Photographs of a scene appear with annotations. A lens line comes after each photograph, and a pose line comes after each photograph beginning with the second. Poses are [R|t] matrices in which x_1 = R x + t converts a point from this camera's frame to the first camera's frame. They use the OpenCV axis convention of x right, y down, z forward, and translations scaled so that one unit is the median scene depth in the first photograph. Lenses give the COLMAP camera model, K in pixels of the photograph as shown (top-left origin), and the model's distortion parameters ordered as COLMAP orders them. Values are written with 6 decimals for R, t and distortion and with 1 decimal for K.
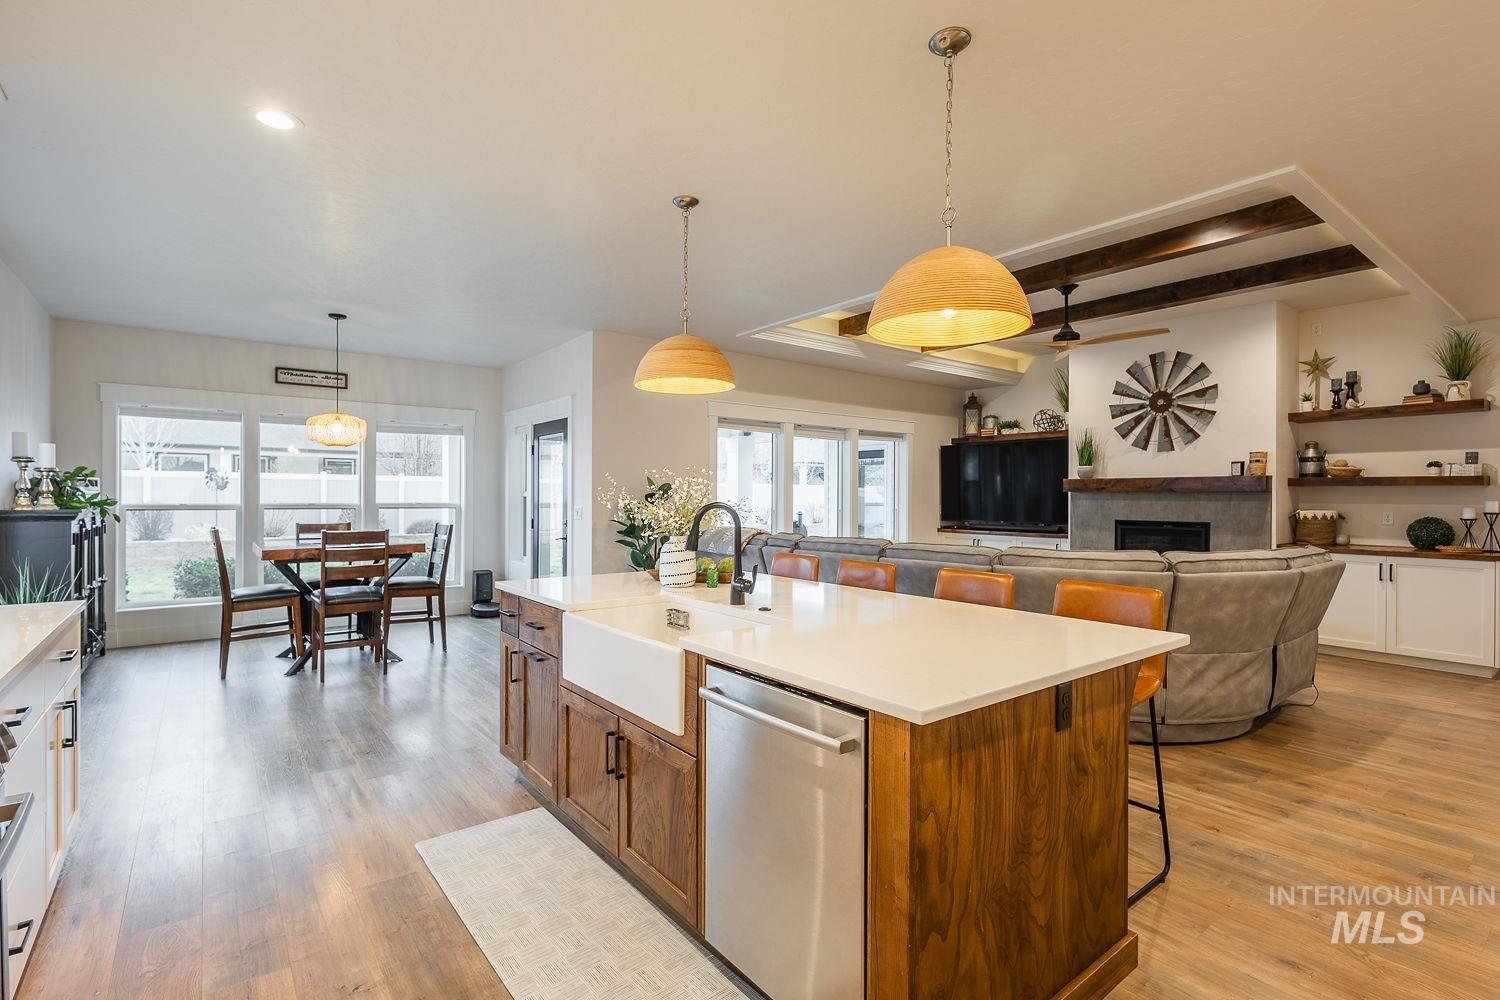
lens RADIAL K [[698.8, 0, 740.7], [0, 698.8, 498.0], [0, 0, 1]] dist [0.010763, -0.002324]
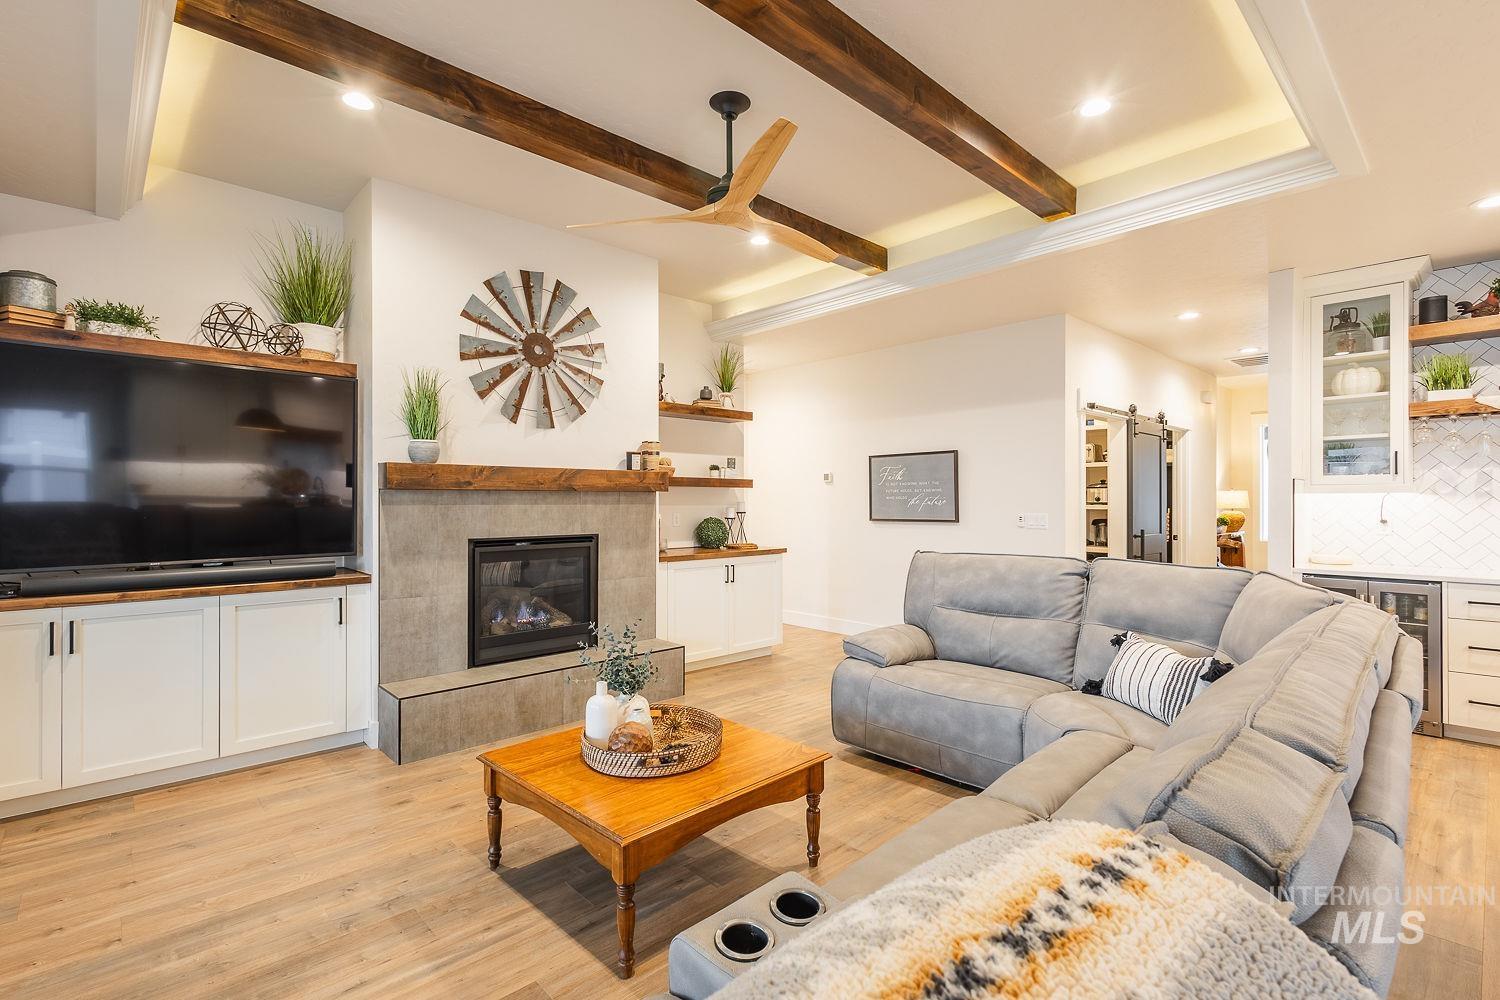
lens RADIAL K [[698.8, 0, 755.9], [0, 698.8, 497.9], [0, 0, 1]] dist [0.010763, -0.002324]
pose [[-0.105385, -0.000987, 0.994431, -0.062619], [0.001844, 0.999998, 0.001188, -0.002626], [-0.994430, 0.001959, -0.105383, 0.954230]]
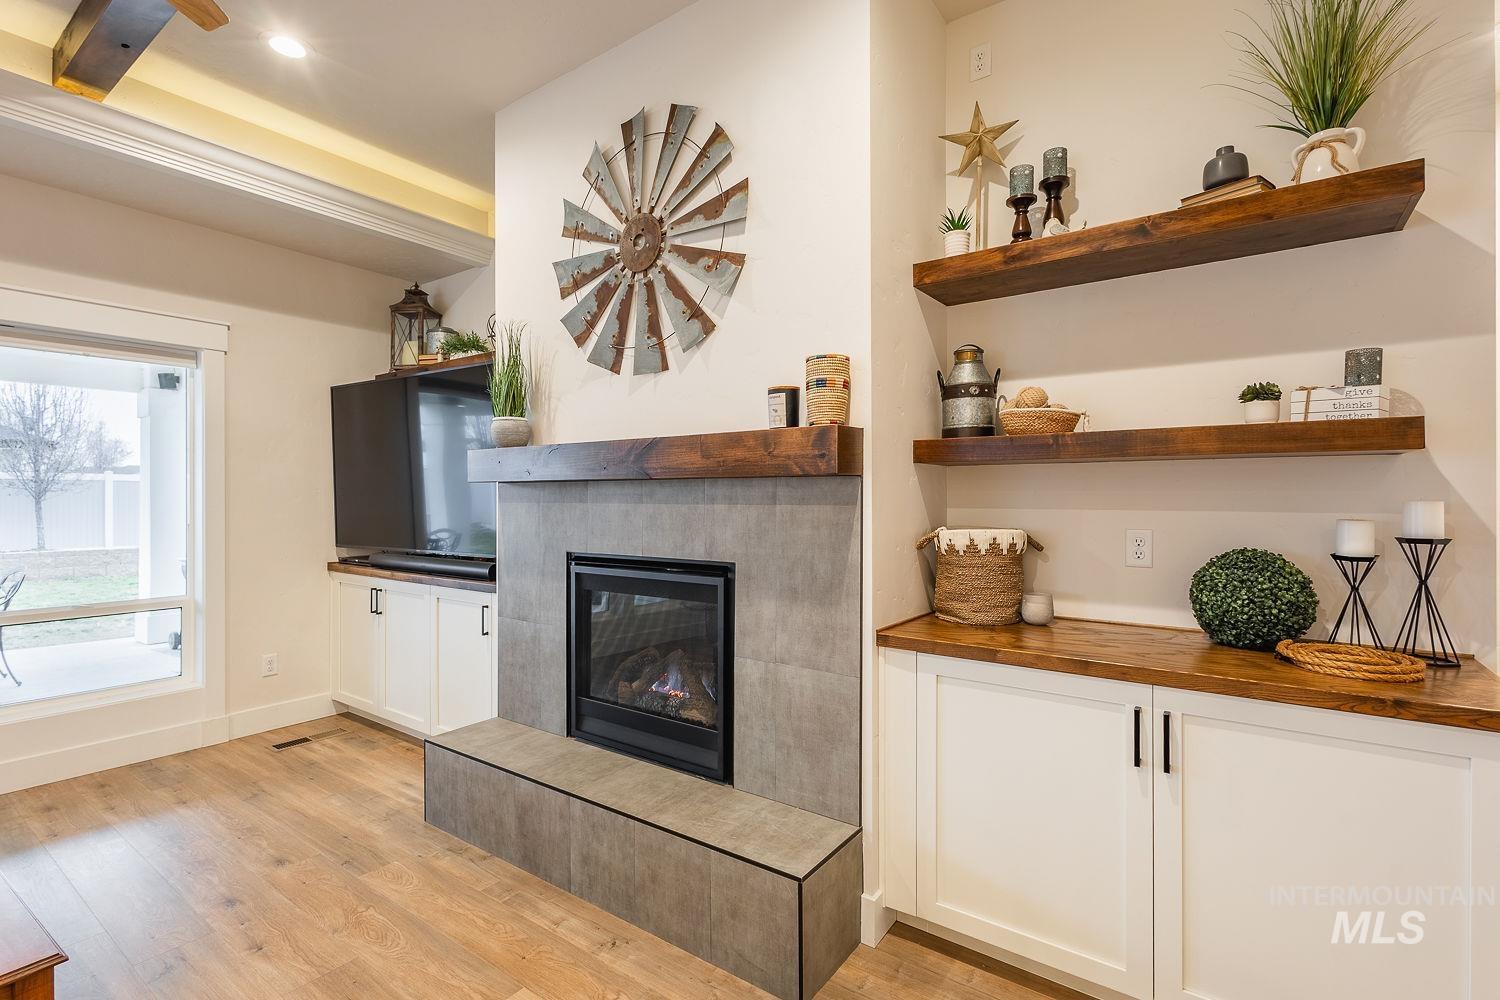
lens RADIAL K [[698.8, 0, 735.0], [0, 698.8, 497.3], [0, 0, 1]] dist [0.010763, -0.002324]
pose [[0.959773, -0.006447, 0.280704, 0.592547], [0.006282, 0.999979, 0.001486, 0.000491], [-0.280708, 0.000337, 0.959793, 0.682528]]
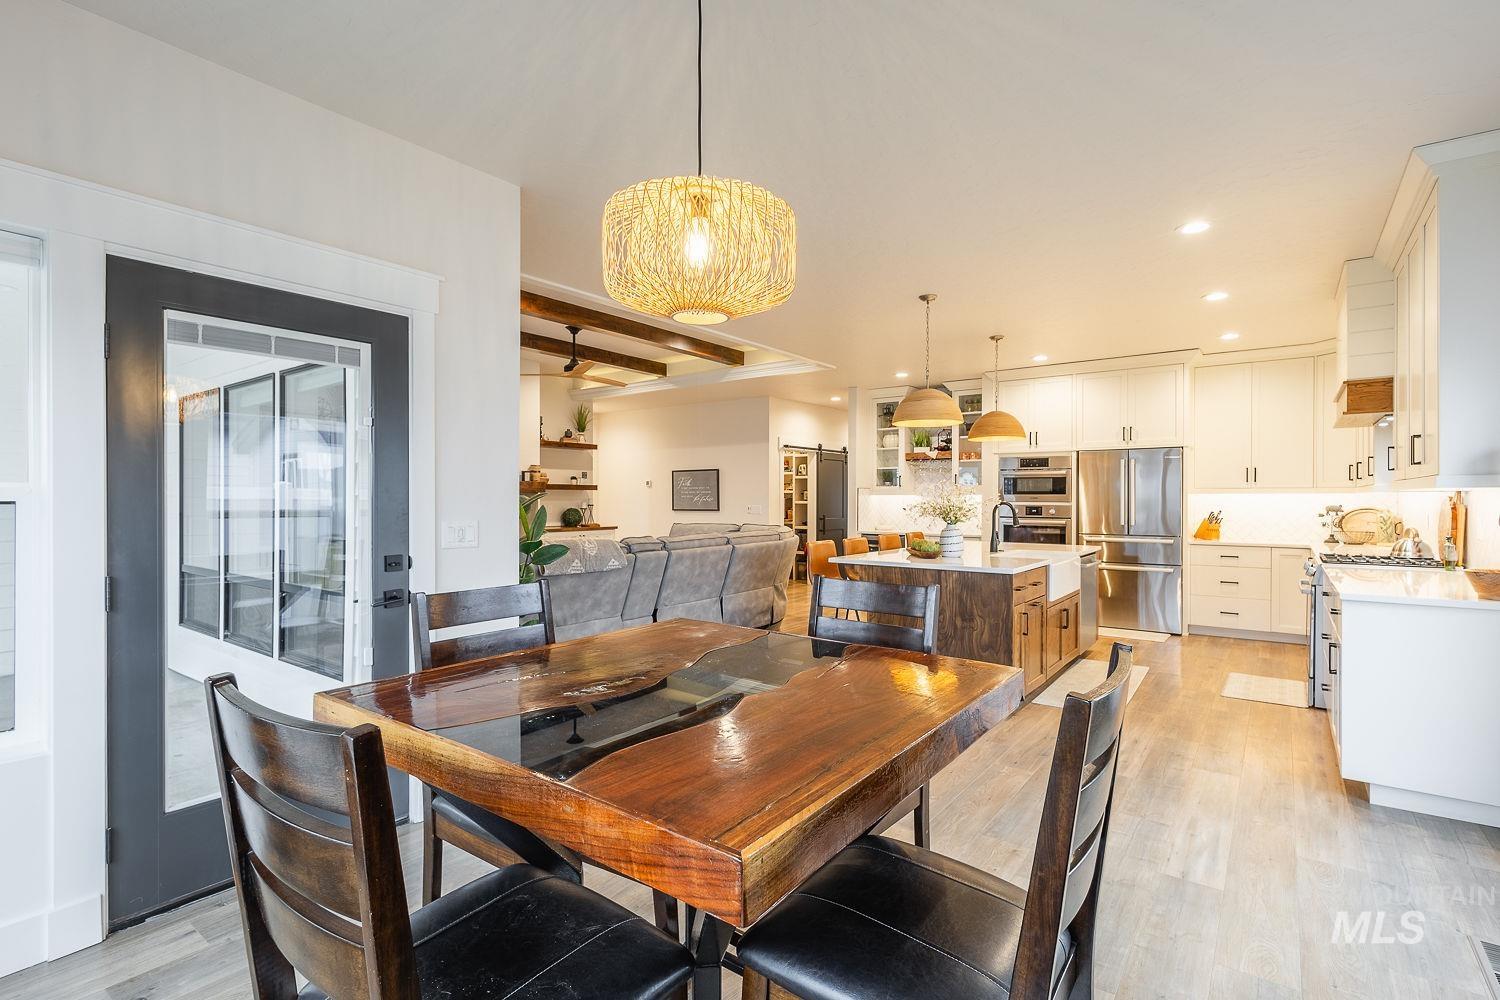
lens RADIAL K [[698.8, 0, 753.5], [0, 698.8, 503.6], [0, 0, 1]] dist [0.010763, -0.002324]
pose [[-0.273470, -0.012859, 0.961795, -0.753332], [-0.001632, 0.999915, 0.012905, -0.006097], [-0.961879, 0.001960, -0.273467, 0.951317]]
